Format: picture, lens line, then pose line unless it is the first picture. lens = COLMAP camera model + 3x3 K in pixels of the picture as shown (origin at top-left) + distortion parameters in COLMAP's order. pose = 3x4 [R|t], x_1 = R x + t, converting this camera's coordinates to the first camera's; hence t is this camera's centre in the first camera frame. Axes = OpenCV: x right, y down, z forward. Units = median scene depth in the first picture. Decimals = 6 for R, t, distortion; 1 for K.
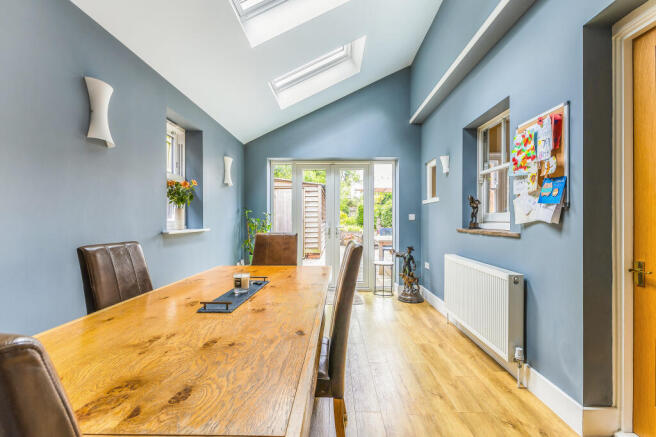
lens RADIAL K [[289.7, 0, 328.4], [0, 289.7, 217.7], [0, 0, 1]] dist [0.016353, 0.000165]
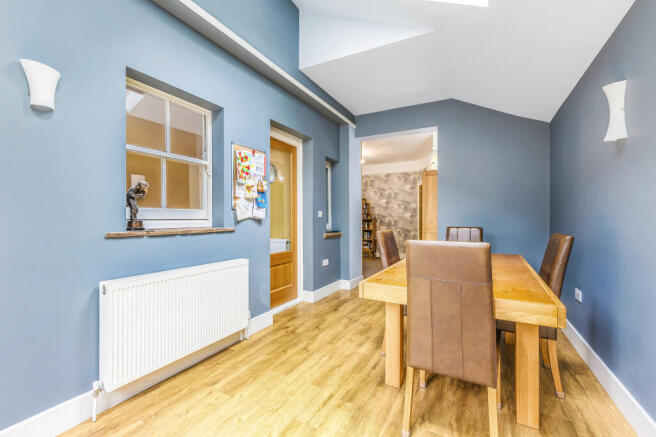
lens RADIAL K [[289.7, 0, 327.7], [0, 289.7, 216.4], [0, 0, 1]] dist [0.016353, 0.000165]
pose [[-0.894037, -0.001235, 0.447992, -0.255673], [-0.005056, 0.999960, -0.007333, 0.011735], [-0.447965, -0.008821, -0.894008, 1.819235]]
